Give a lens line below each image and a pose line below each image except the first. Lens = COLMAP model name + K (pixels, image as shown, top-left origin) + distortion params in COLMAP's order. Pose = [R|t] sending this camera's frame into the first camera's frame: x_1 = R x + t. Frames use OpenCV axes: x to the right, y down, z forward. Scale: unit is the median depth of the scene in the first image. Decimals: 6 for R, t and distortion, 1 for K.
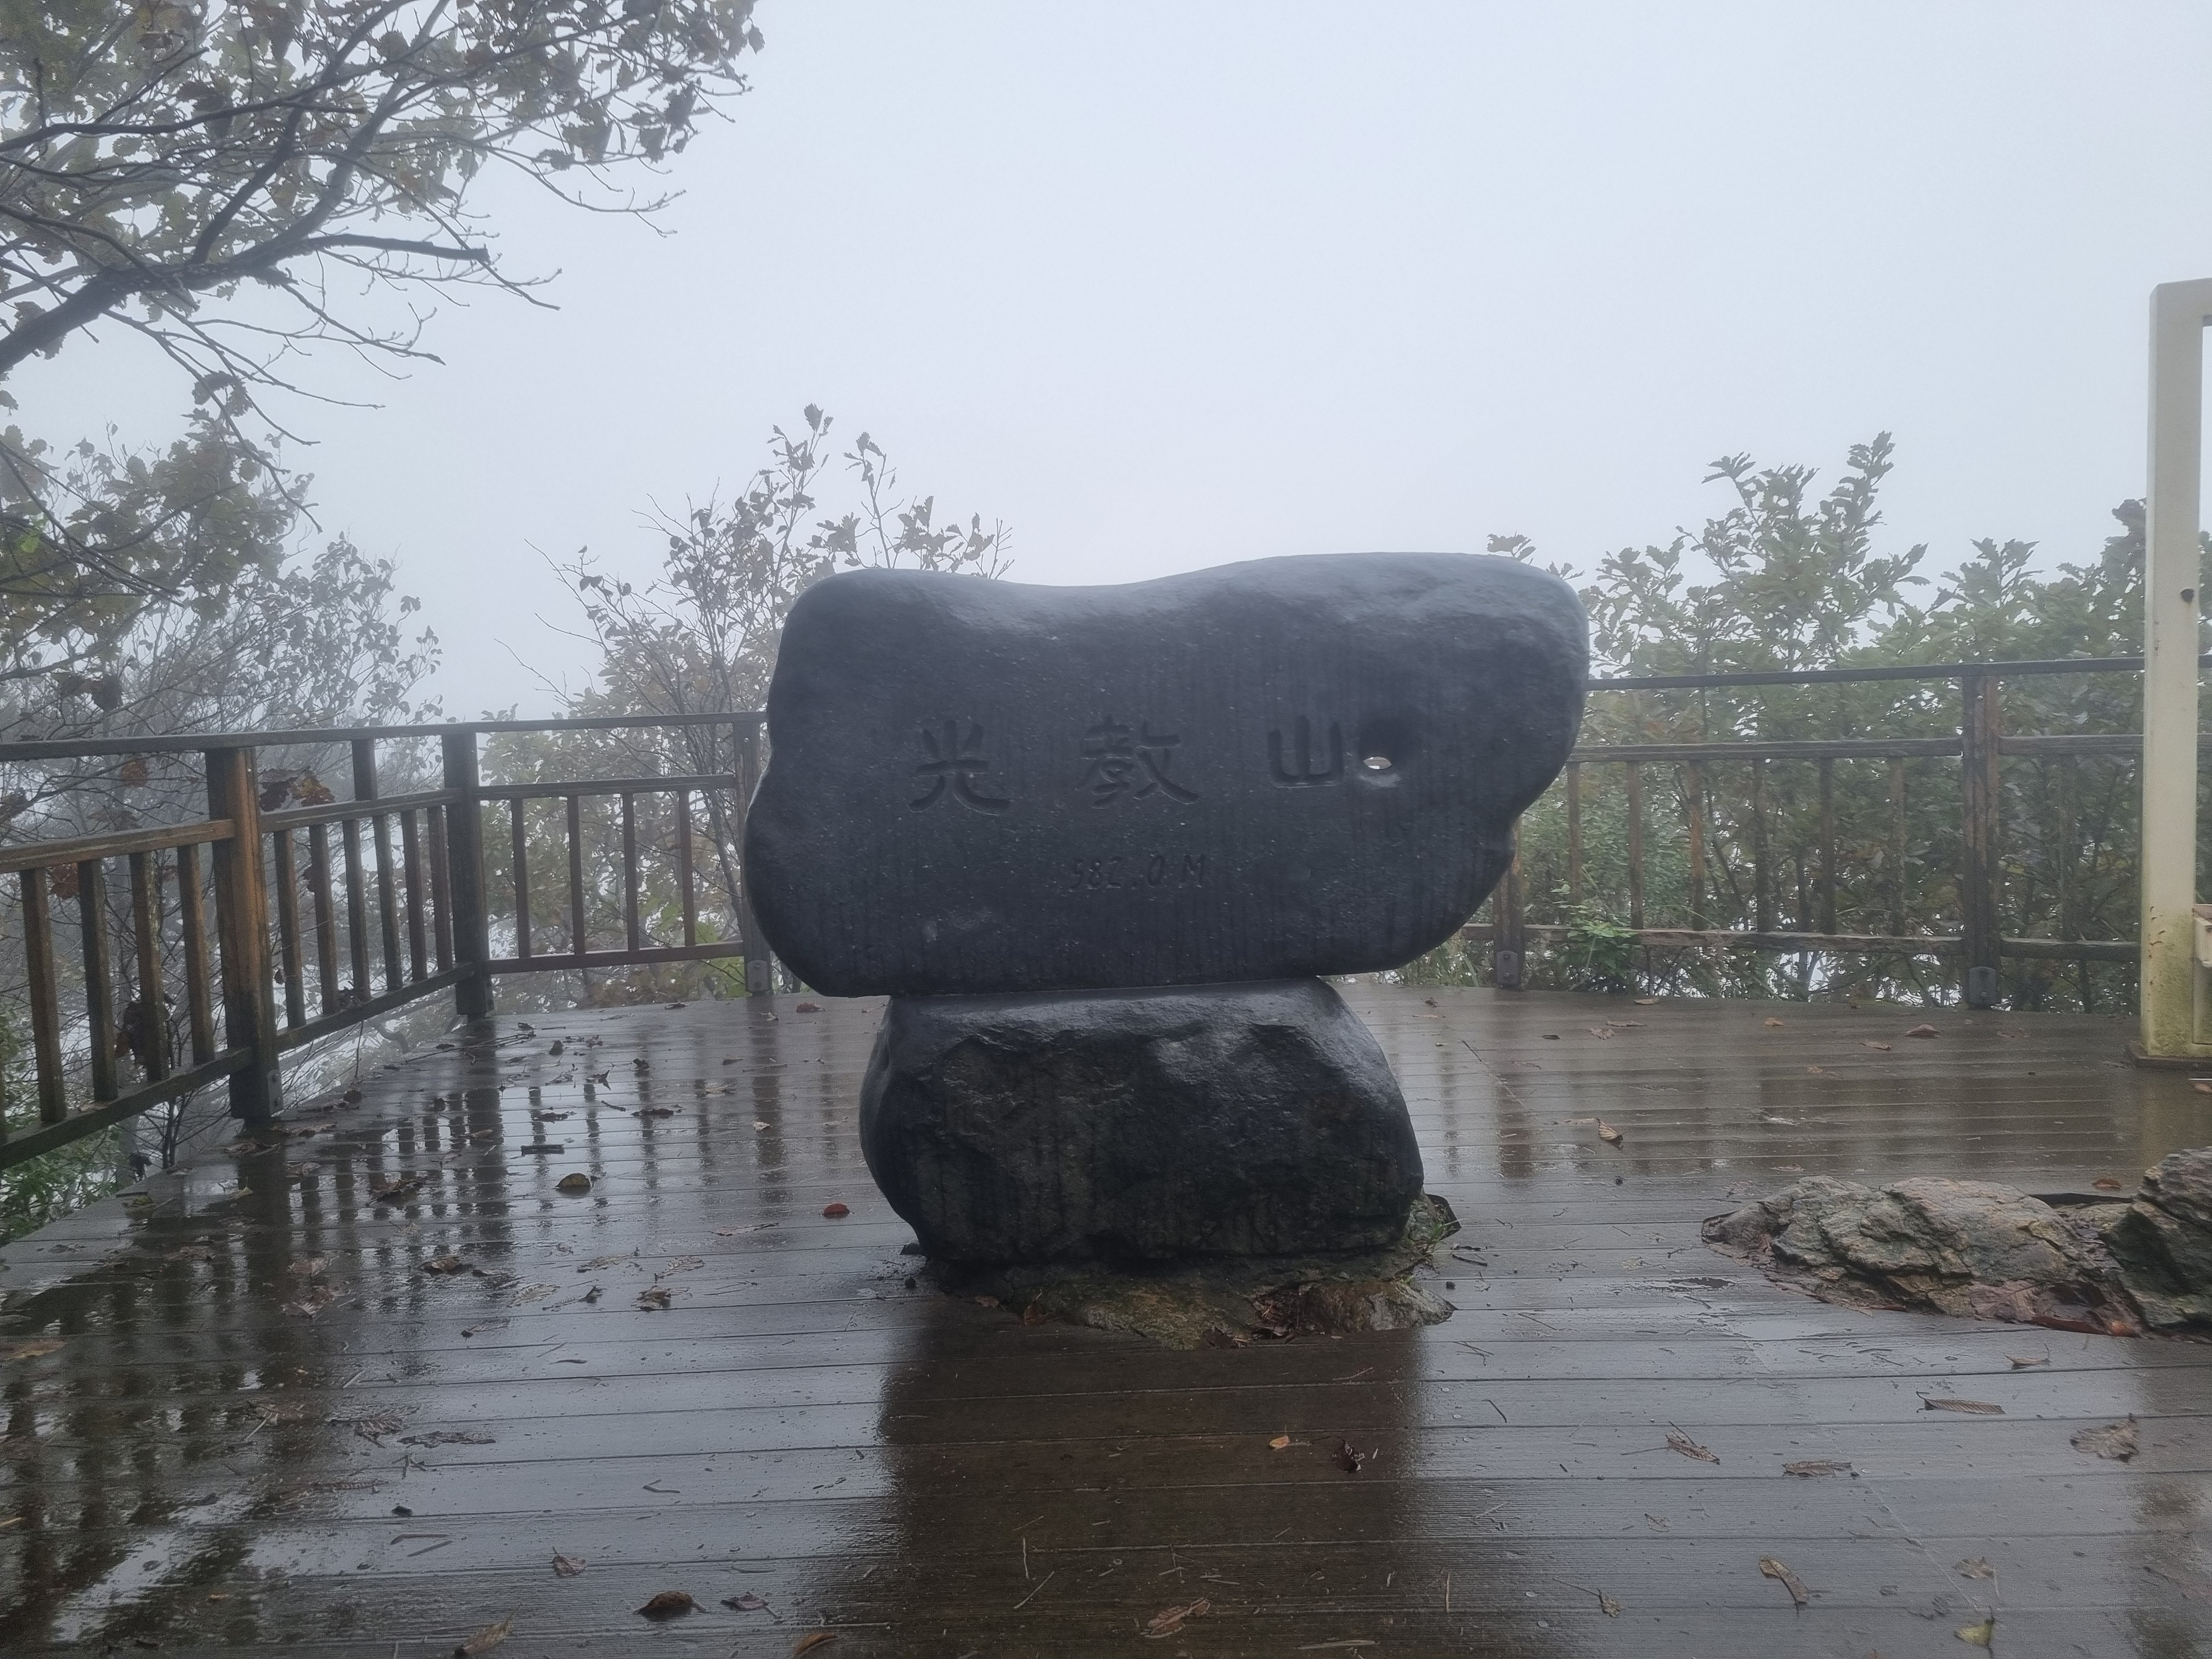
lens RADIAL K [[1668.1, 0, 1107.0], [0, 1668.1, 797.6], [0, 0, 1]] dist [0.063748, -0.074405]
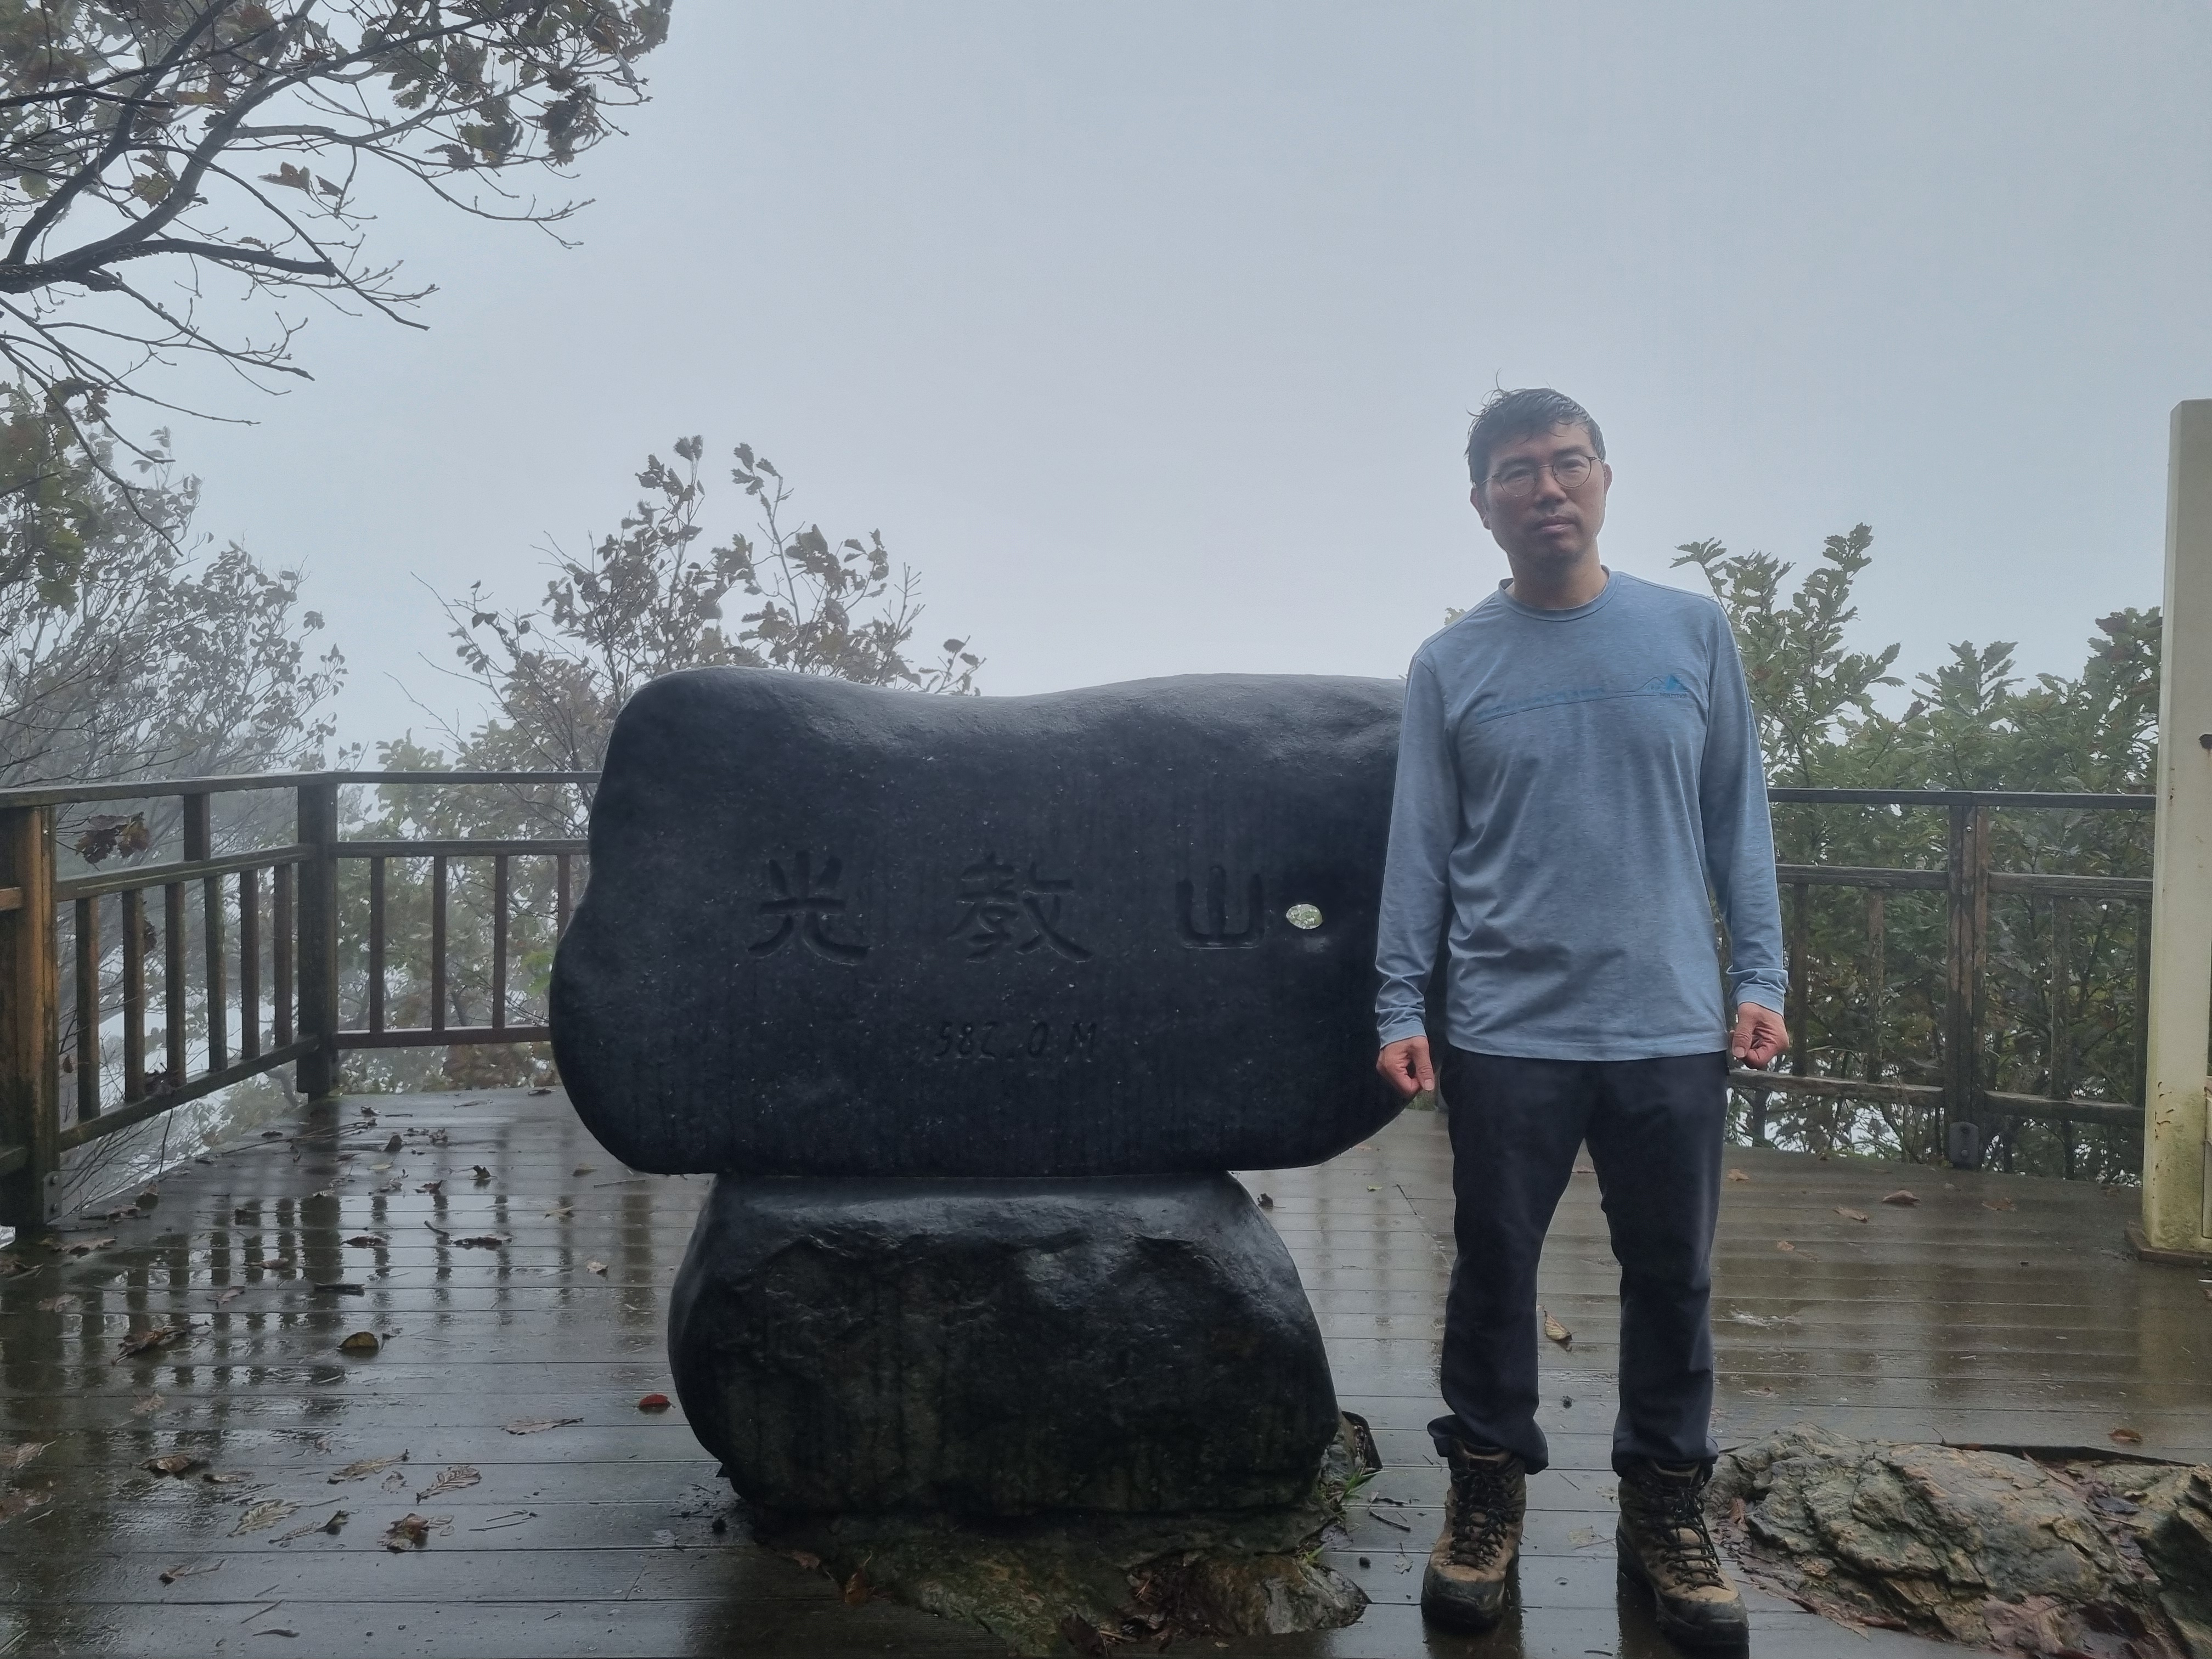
lens RADIAL K [[1672.2, 0, 1095.8], [0, 1672.2, 781.7], [0, 0, 1]] dist [0.070654, -0.077638]
pose [[0.998717, 0.046015, 0.021134, 0.035321], [-0.045362, 0.998508, -0.030414, -0.062932], [-0.022502, 0.029417, 0.999314, 0.151192]]
